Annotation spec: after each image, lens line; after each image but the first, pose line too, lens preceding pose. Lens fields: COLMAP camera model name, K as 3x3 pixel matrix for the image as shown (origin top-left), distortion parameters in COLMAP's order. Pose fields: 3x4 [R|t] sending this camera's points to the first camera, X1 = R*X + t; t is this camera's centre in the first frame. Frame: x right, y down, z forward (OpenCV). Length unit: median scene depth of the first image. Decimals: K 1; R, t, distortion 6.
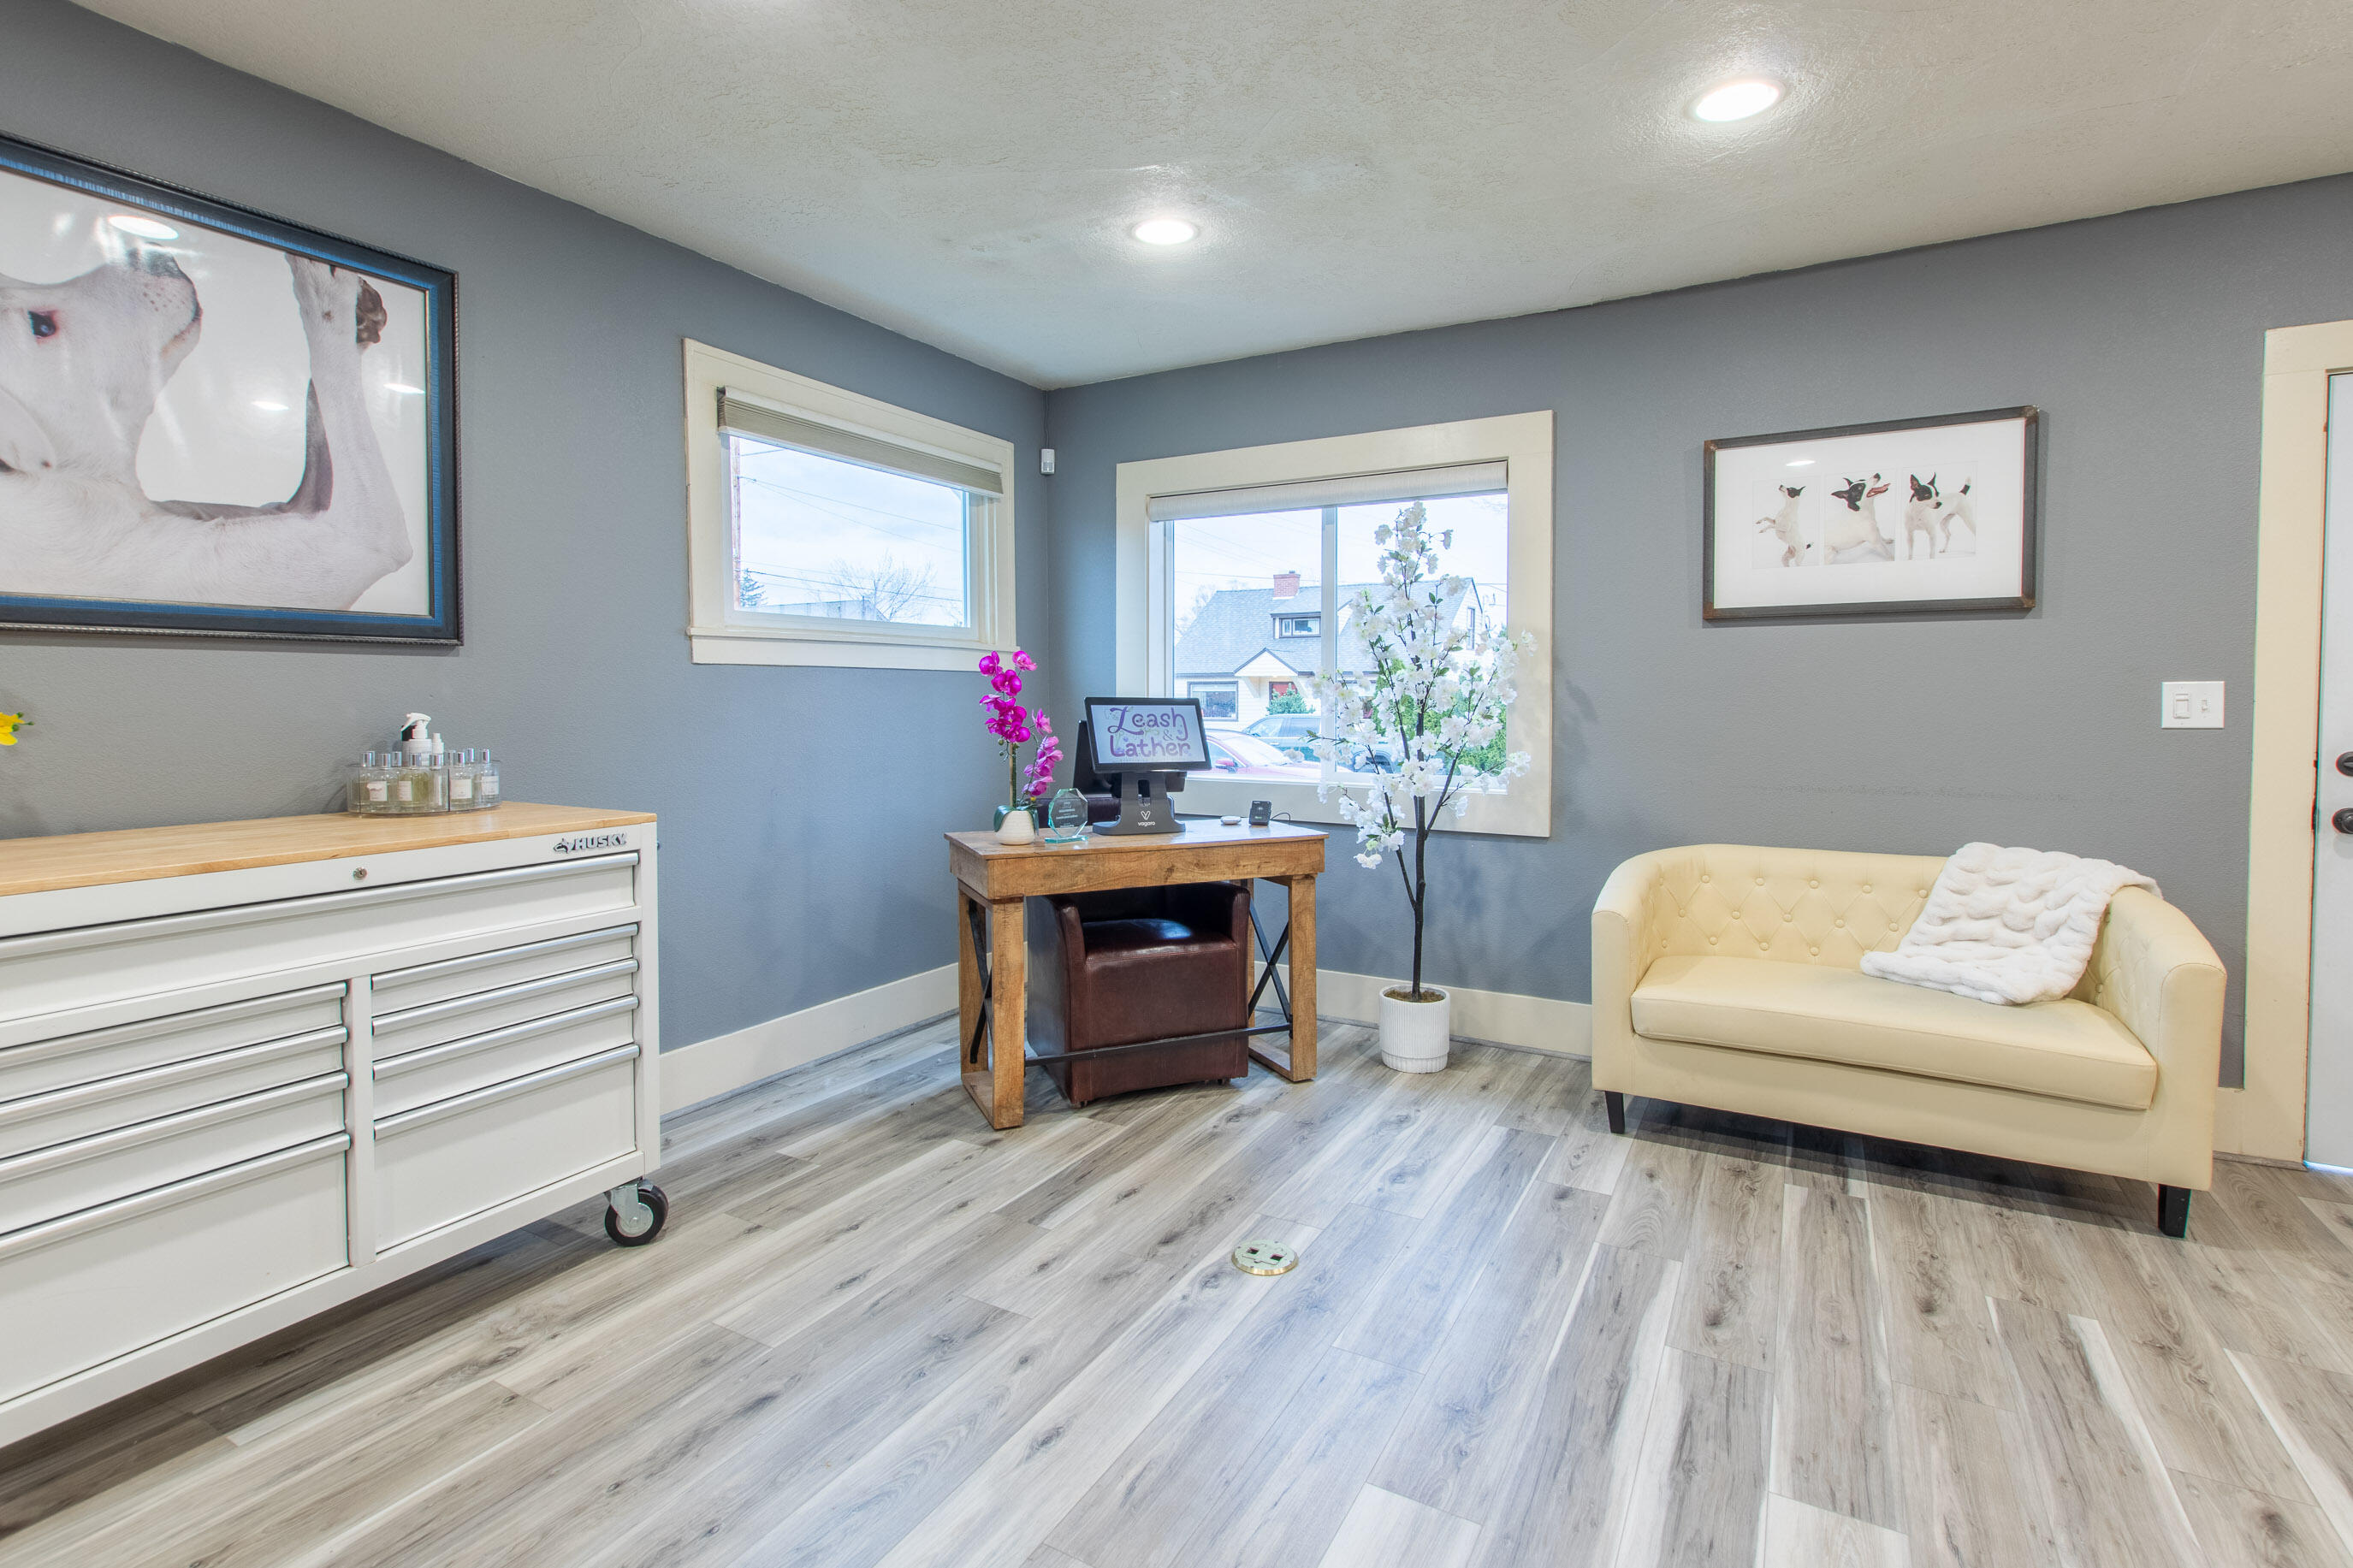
lens RADIAL K [[1101.9, 0, 1186.8], [0, 1101.9, 725.1], [0, 0, 1]] dist [0.001262, 0.000261]
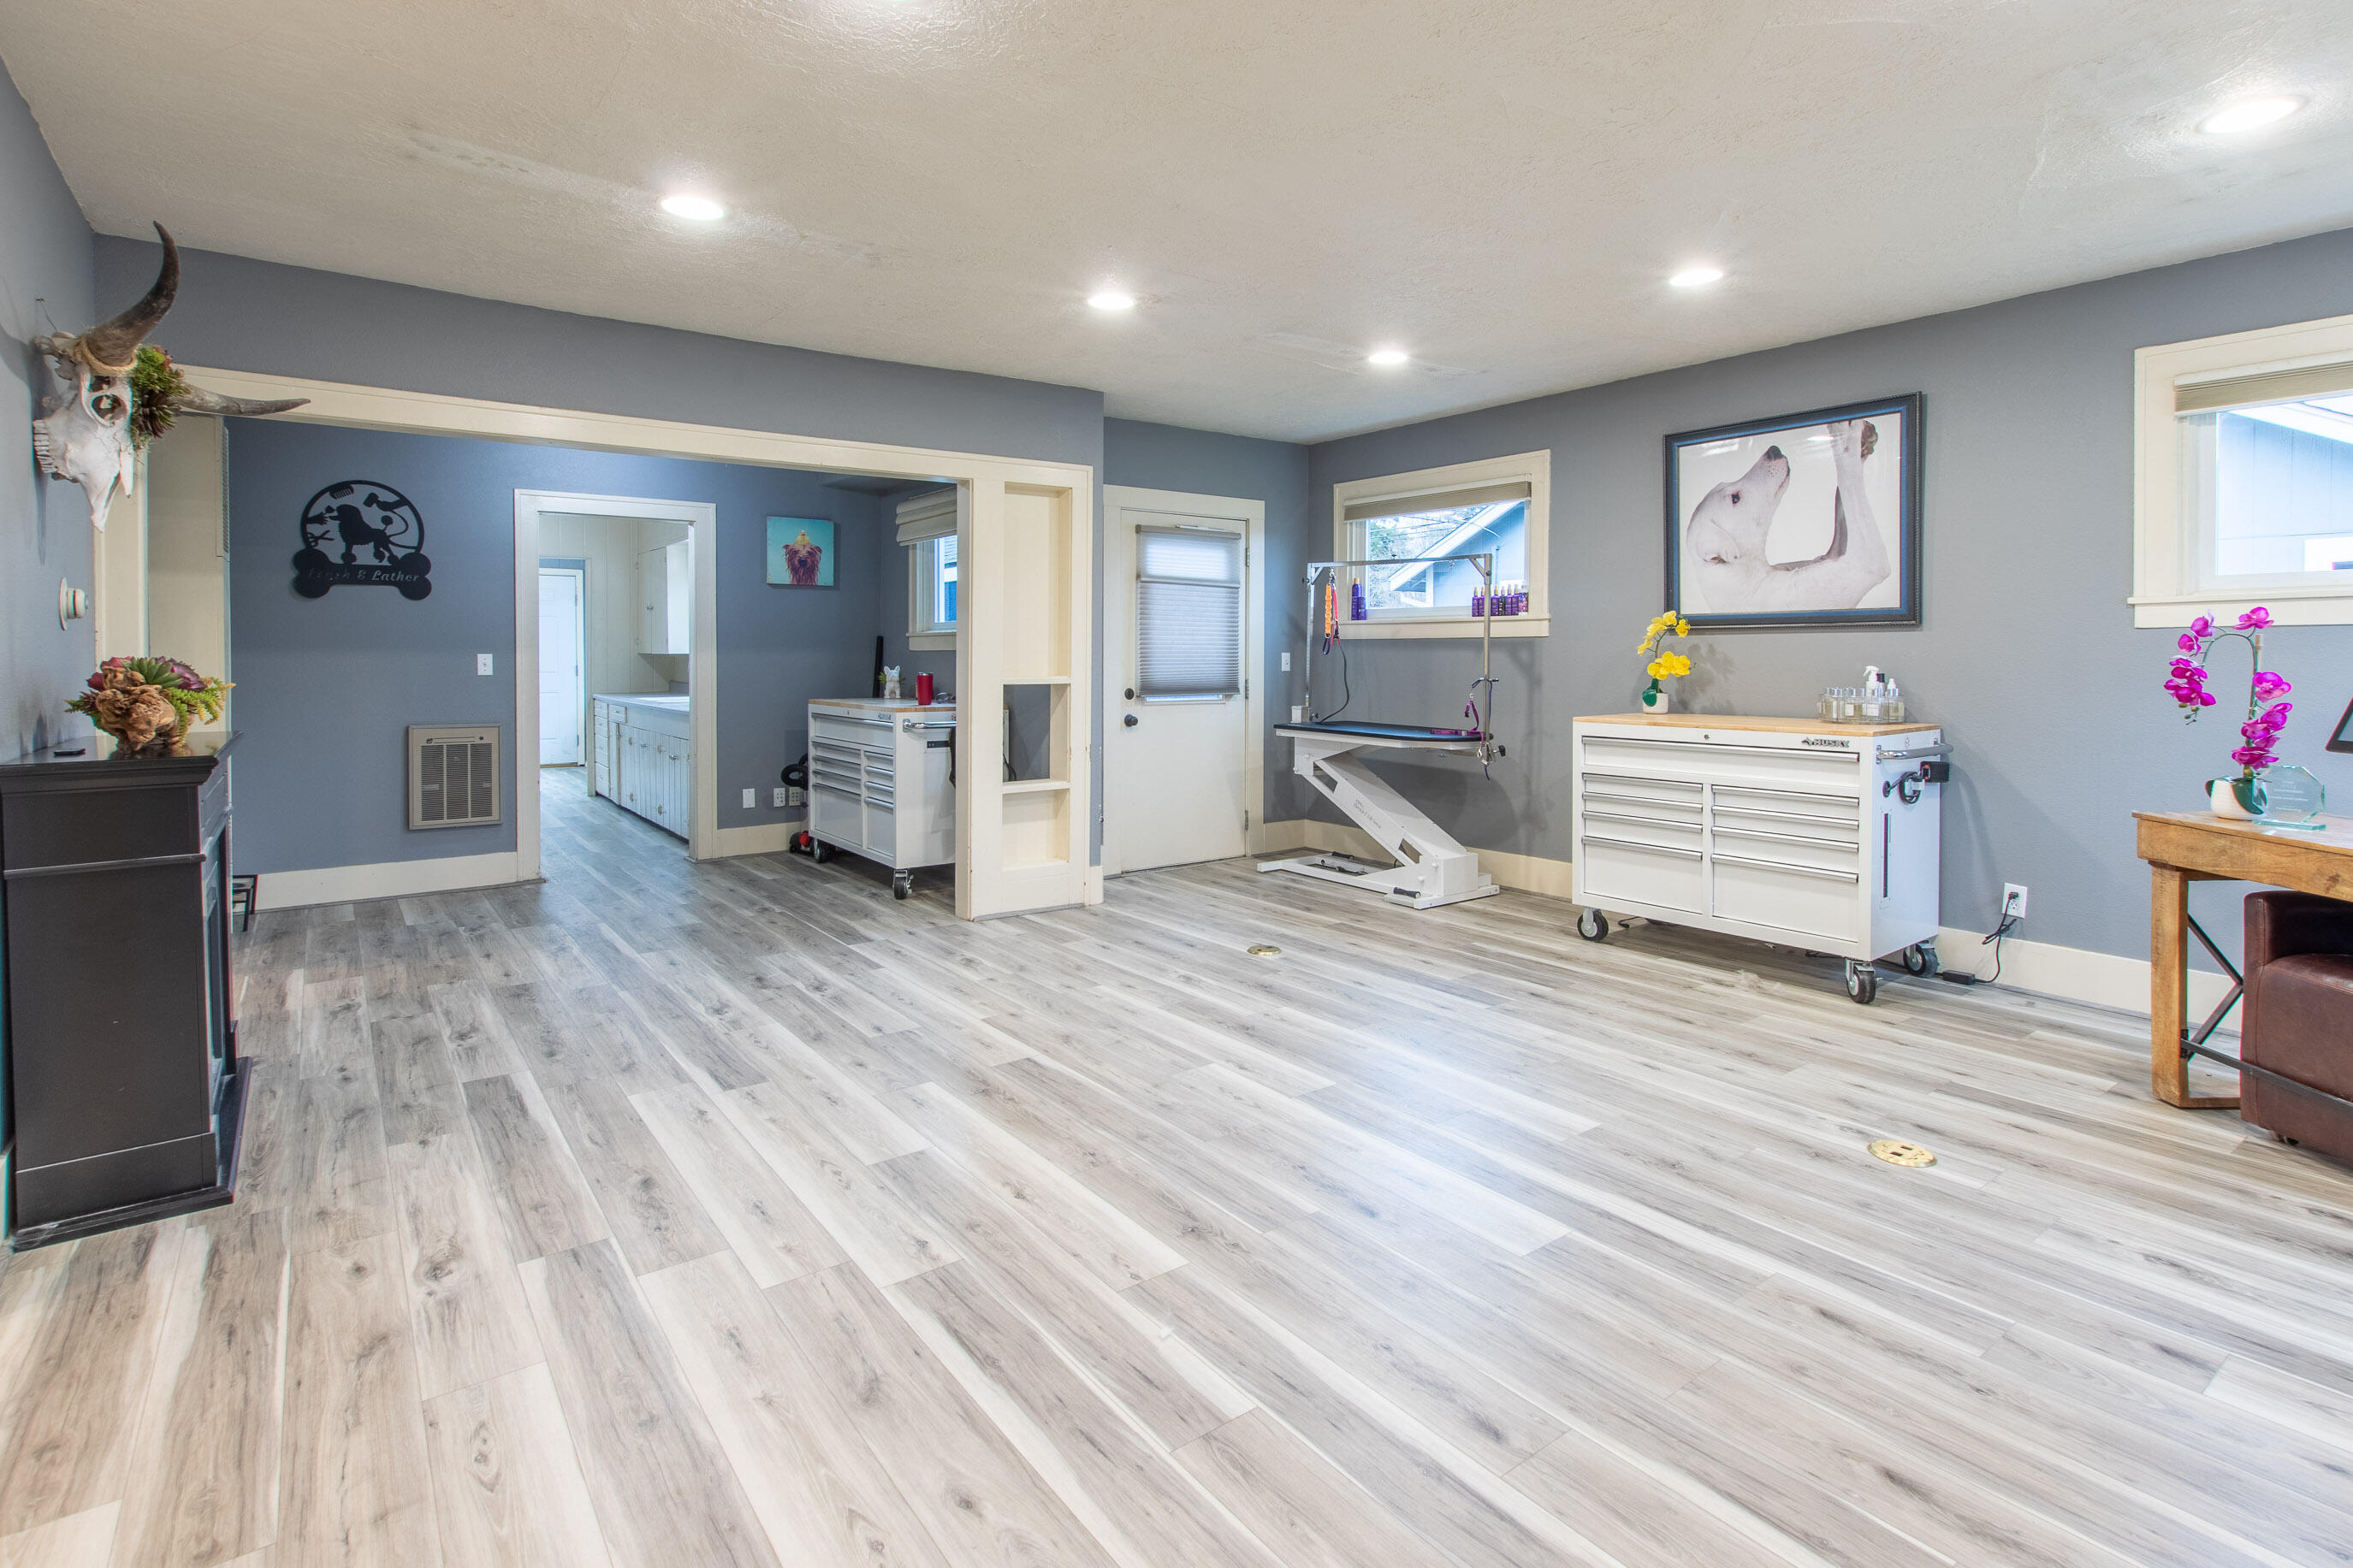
lens RADIAL K [[1156.5, 0, 1175.1], [0, 1156.5, 662.6], [0, 0, 1]] dist [0.000395, 0.000018]
pose [[-0.408184, 0.004519, -0.912889, 1.798662], [-0.027125, 0.999486, 0.017076, -0.023419], [0.912497, 0.031732, -0.407851, 0.976963]]
